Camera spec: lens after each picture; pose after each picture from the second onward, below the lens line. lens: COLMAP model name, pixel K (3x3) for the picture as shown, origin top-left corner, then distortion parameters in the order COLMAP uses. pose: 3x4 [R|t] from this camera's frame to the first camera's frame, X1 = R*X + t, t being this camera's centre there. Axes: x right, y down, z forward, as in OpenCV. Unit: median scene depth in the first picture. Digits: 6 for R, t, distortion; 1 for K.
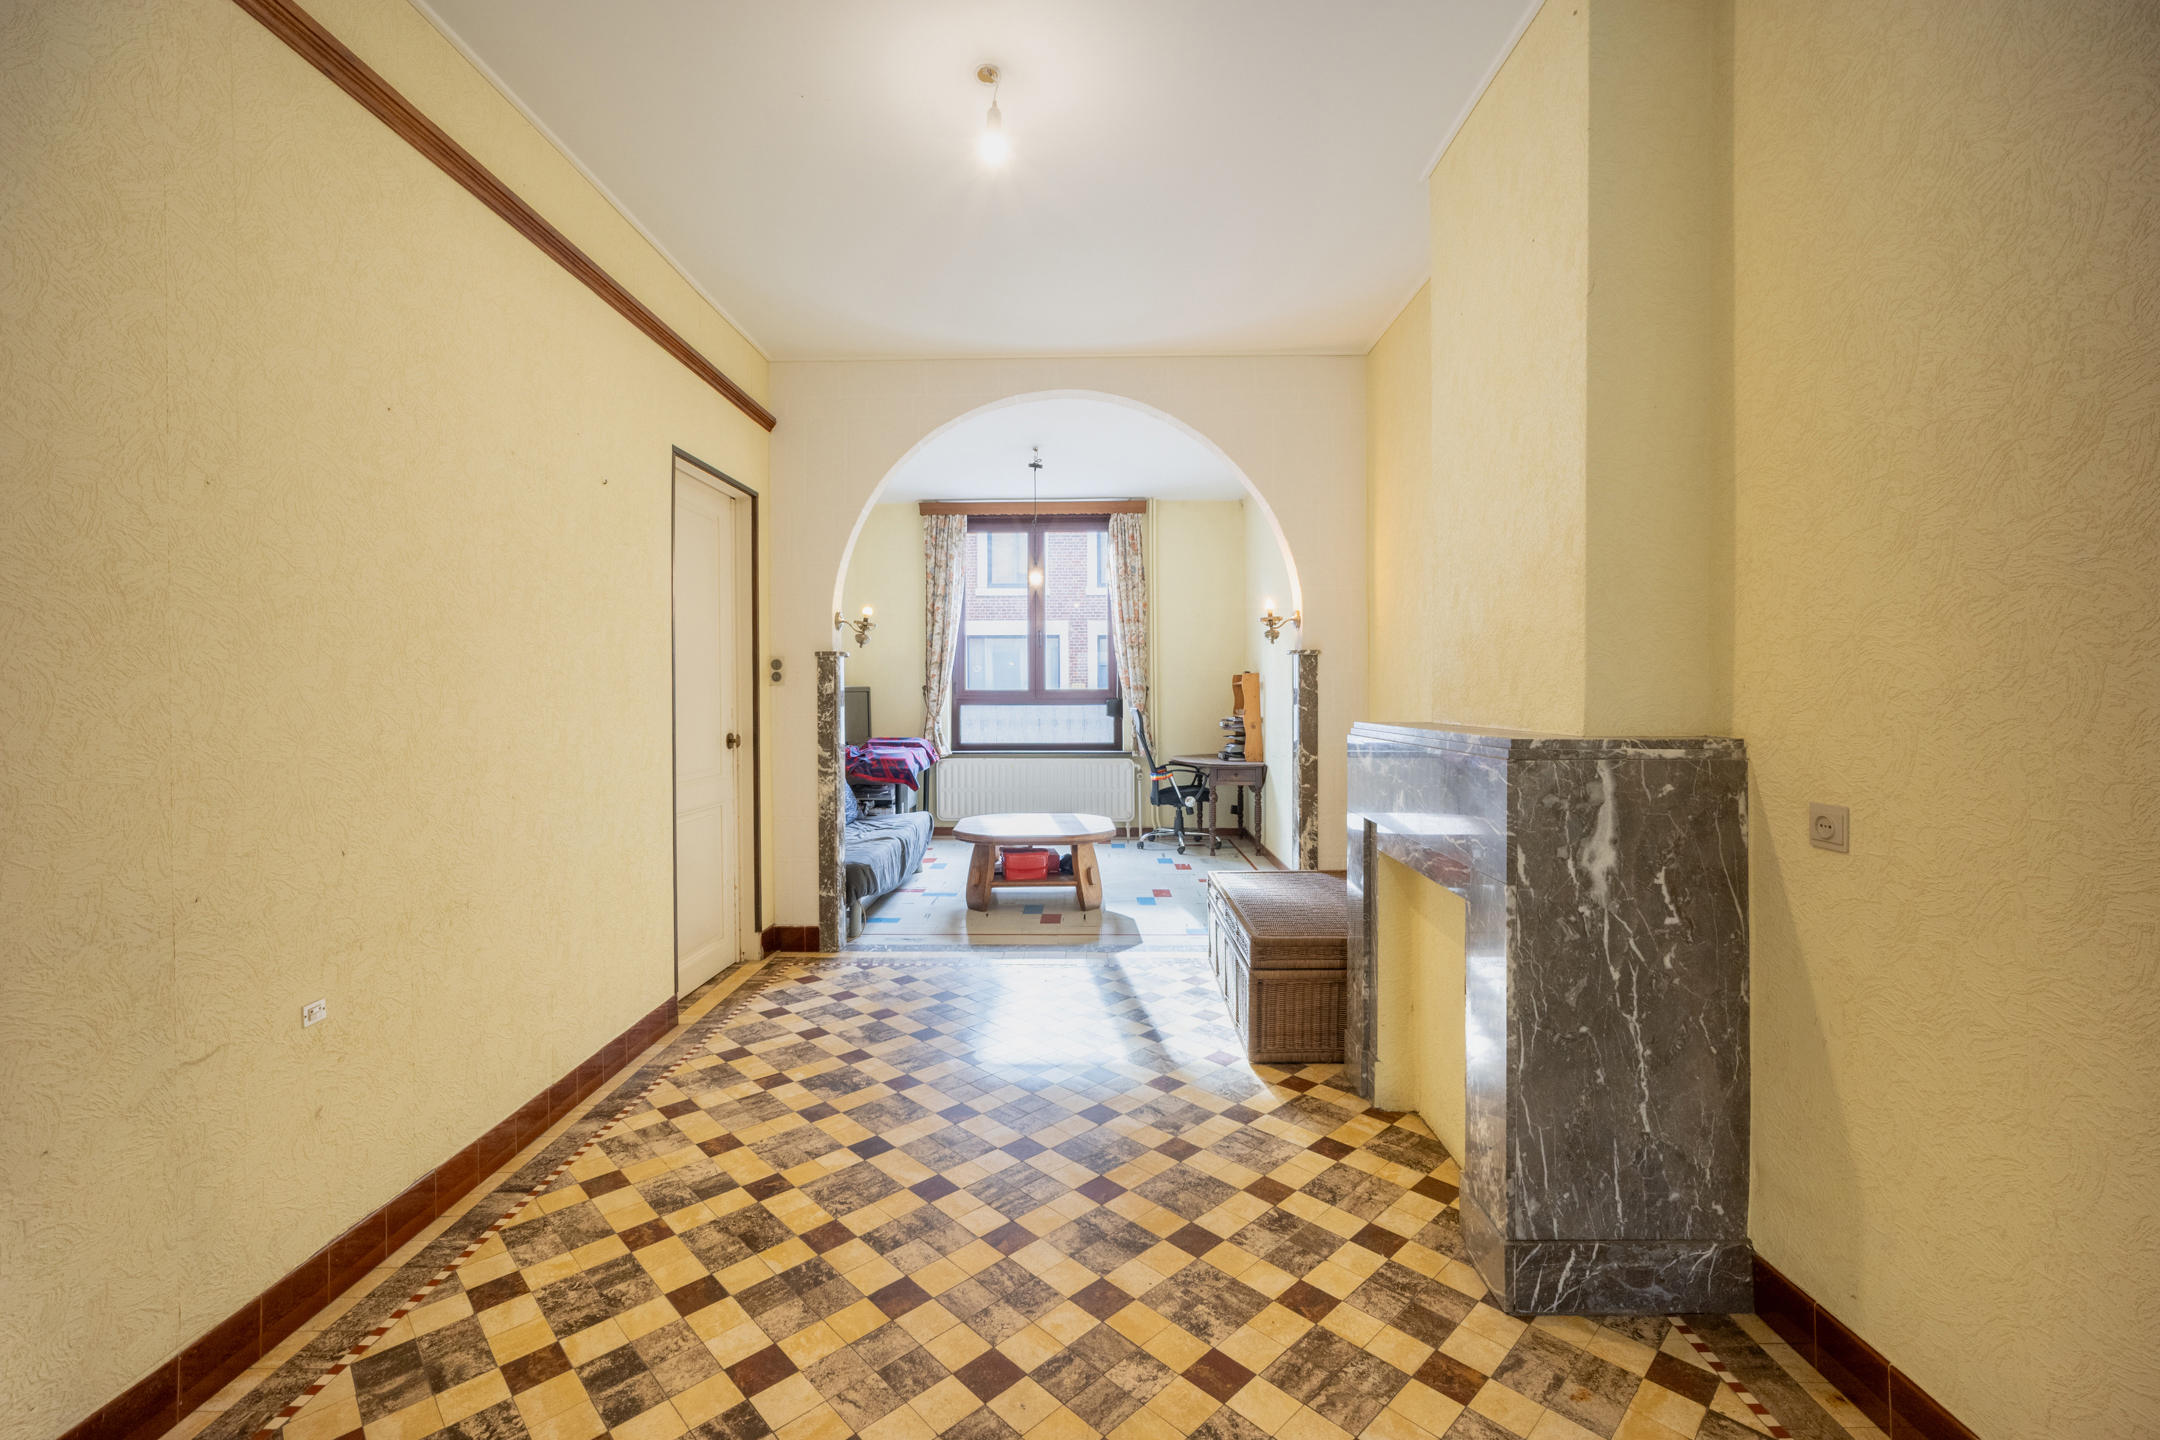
lens RADIAL K [[863.3, 0, 1079.9], [0, 863.3, 704.9], [0, 0, 1]] dist [-0.000932, -0.000081]
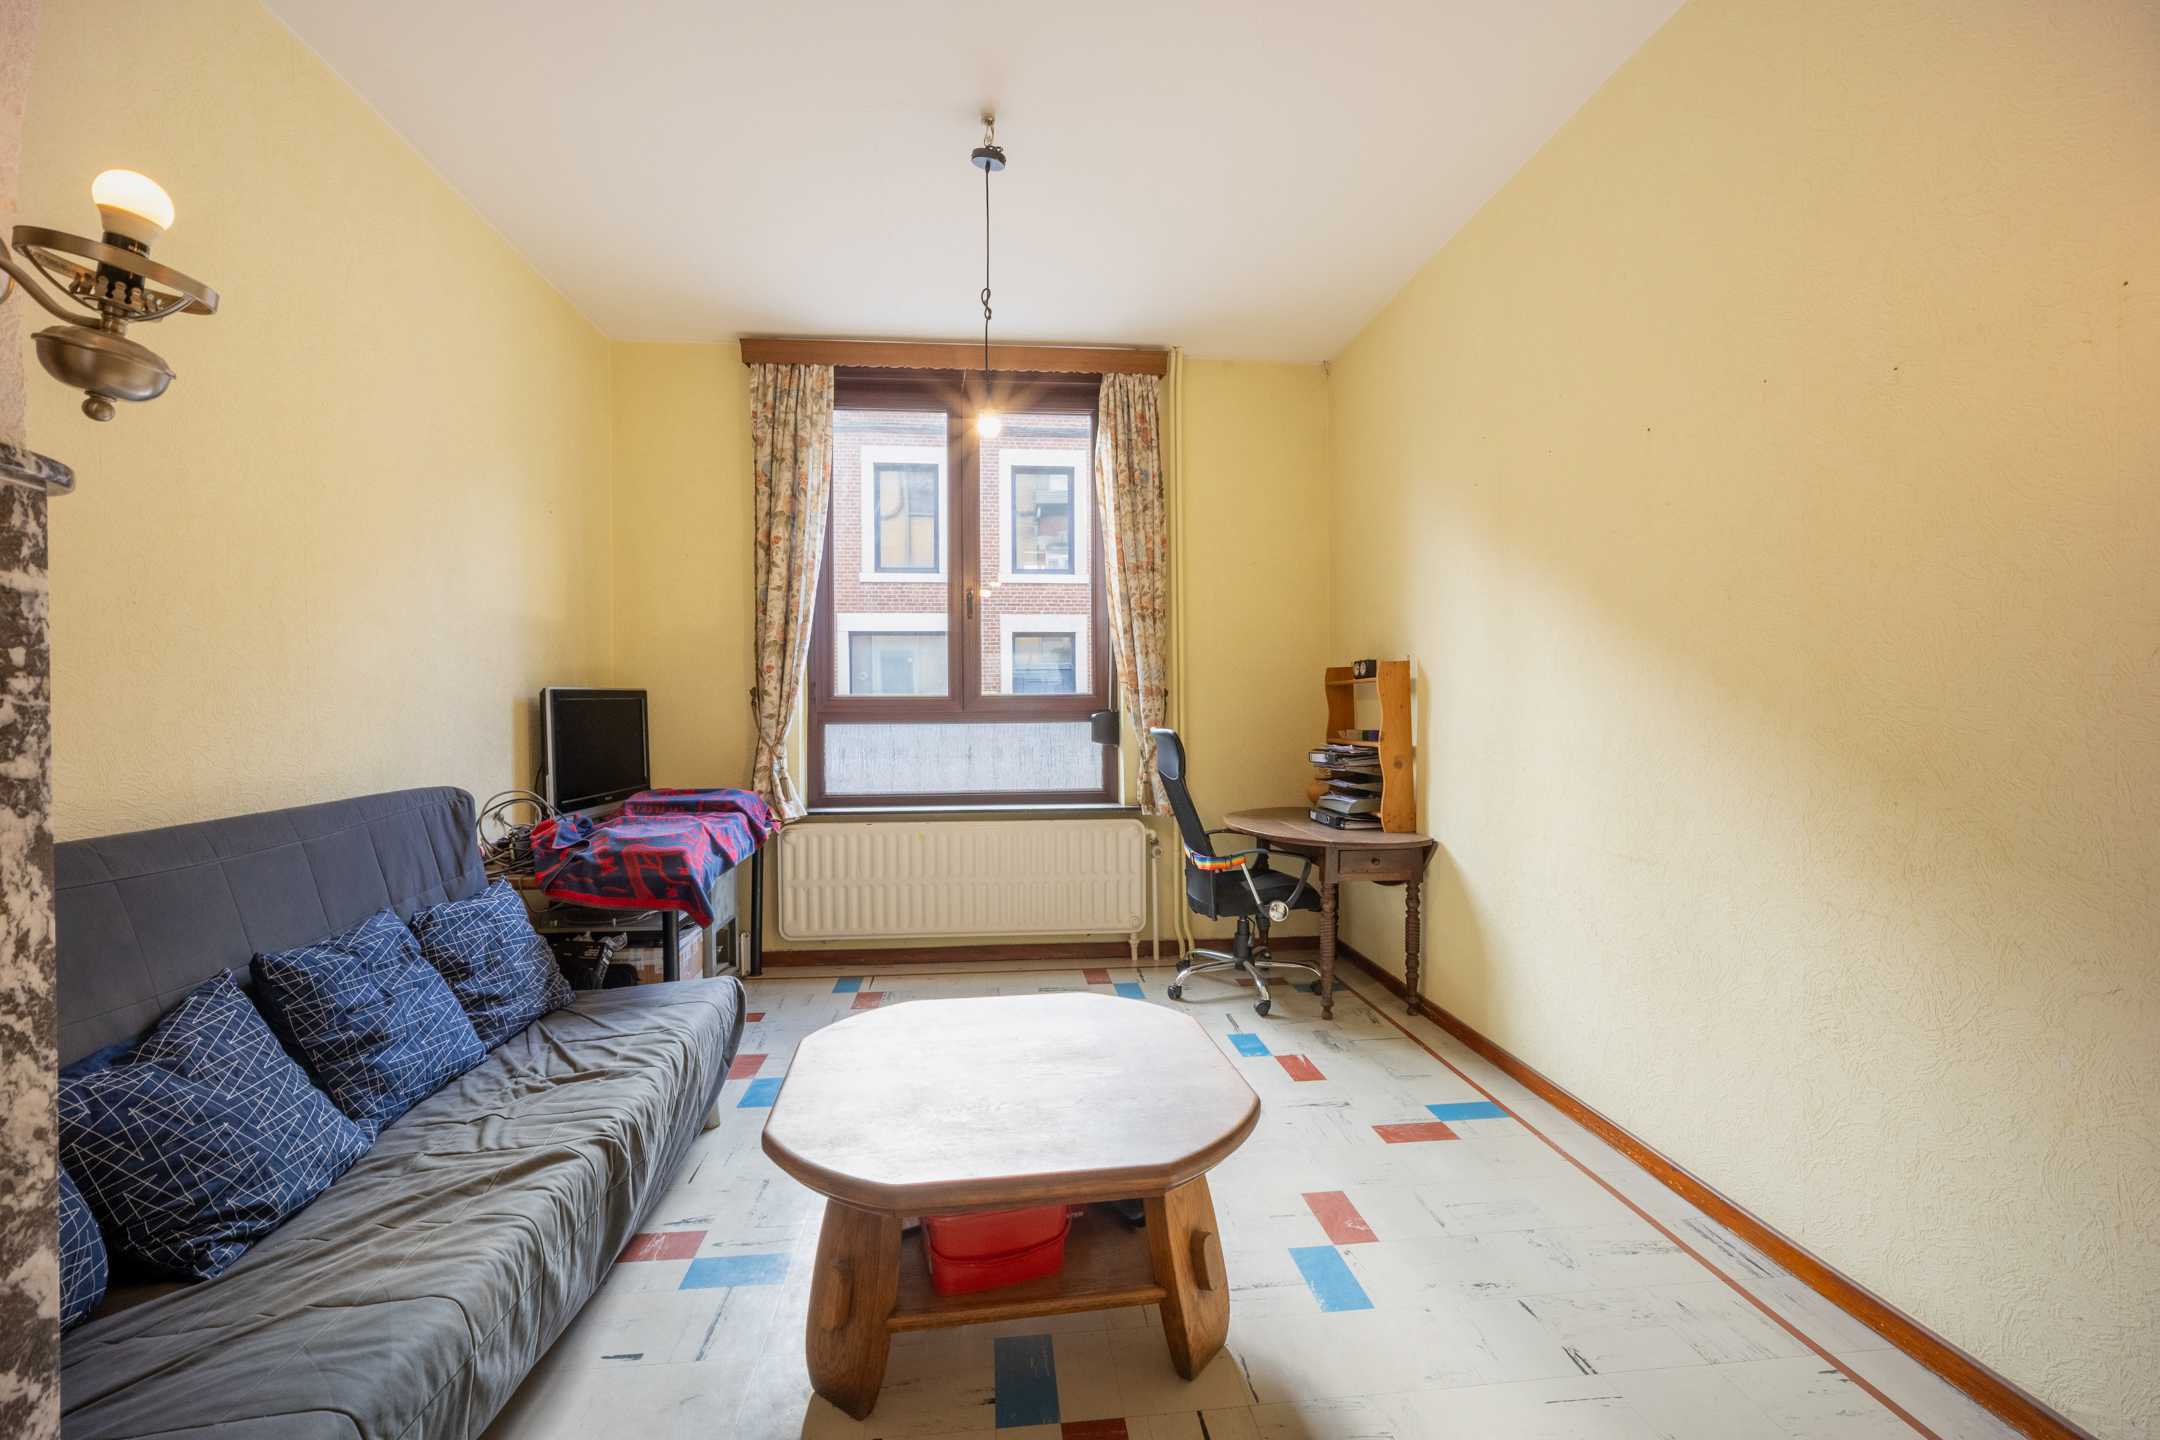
lens RADIAL K [[892.1, 0, 1080.0], [0, 892.1, 720.0], [0, 0, 1]] dist [-0.000719, -0.000105]
pose [[0.992966, -0.004301, 0.118319, -0.046470], [0.003824, 0.999984, 0.004253, -0.003996], [-0.118335, -0.003770, 0.992967, 0.437365]]
